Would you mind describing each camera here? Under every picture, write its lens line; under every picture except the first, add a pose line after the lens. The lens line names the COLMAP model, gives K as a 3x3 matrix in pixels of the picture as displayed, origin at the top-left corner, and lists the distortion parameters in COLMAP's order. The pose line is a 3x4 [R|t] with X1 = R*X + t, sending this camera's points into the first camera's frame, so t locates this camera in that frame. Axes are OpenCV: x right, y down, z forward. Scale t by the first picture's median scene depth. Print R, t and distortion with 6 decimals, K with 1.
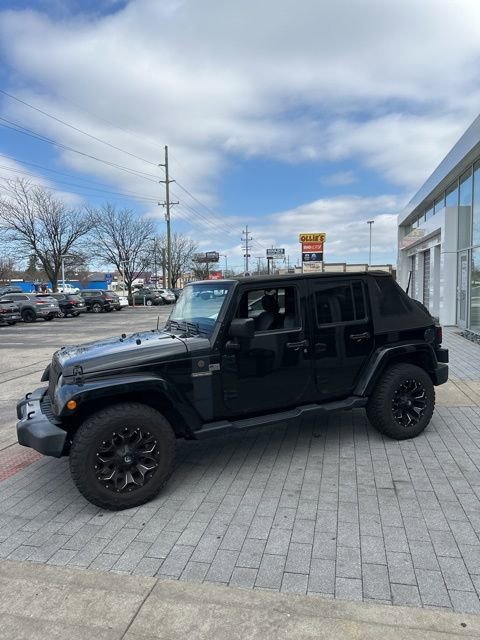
lens RADIAL K [[445.7, 0, 243.5], [0, 445.7, 323.3], [0, 0, 1]] dist [0.085077, -0.103487]
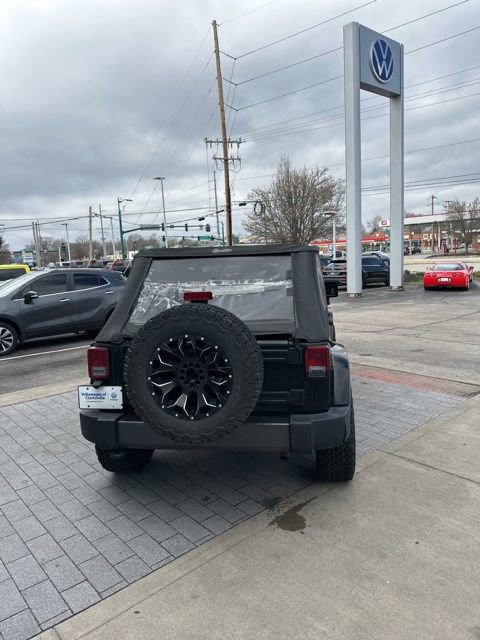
lens RADIAL K [[445.7, 0, 243.5], [0, 445.7, 323.3], [0, 0, 1]] dist [0.085077, -0.103487]
pose [[-0.577872, 0.173873, -0.797391, 0.953460], [-0.008706, 0.975673, 0.219058, -0.190429], [0.816081, 0.133530, -0.562300, 1.823996]]
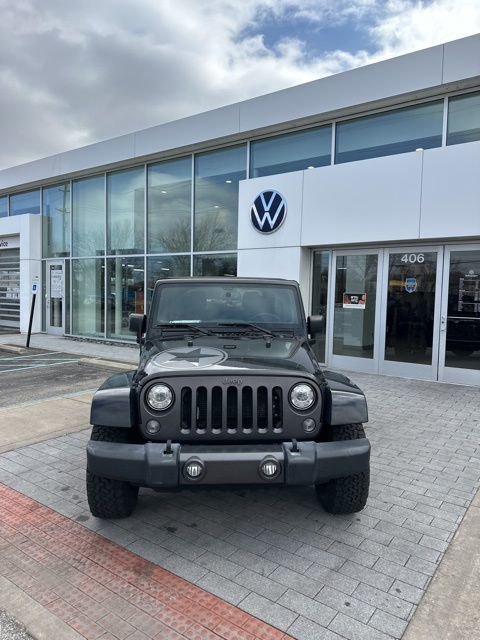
lens RADIAL K [[445.7, 0, 243.5], [0, 445.7, 323.3], [0, 0, 1]] dist [0.085077, -0.103487]
pose [[0.392110, -0.028571, 0.919475, -1.047916], [0.049851, 0.998709, 0.009774, -0.012616], [-0.918567, 0.042004, 0.393028, 0.674576]]
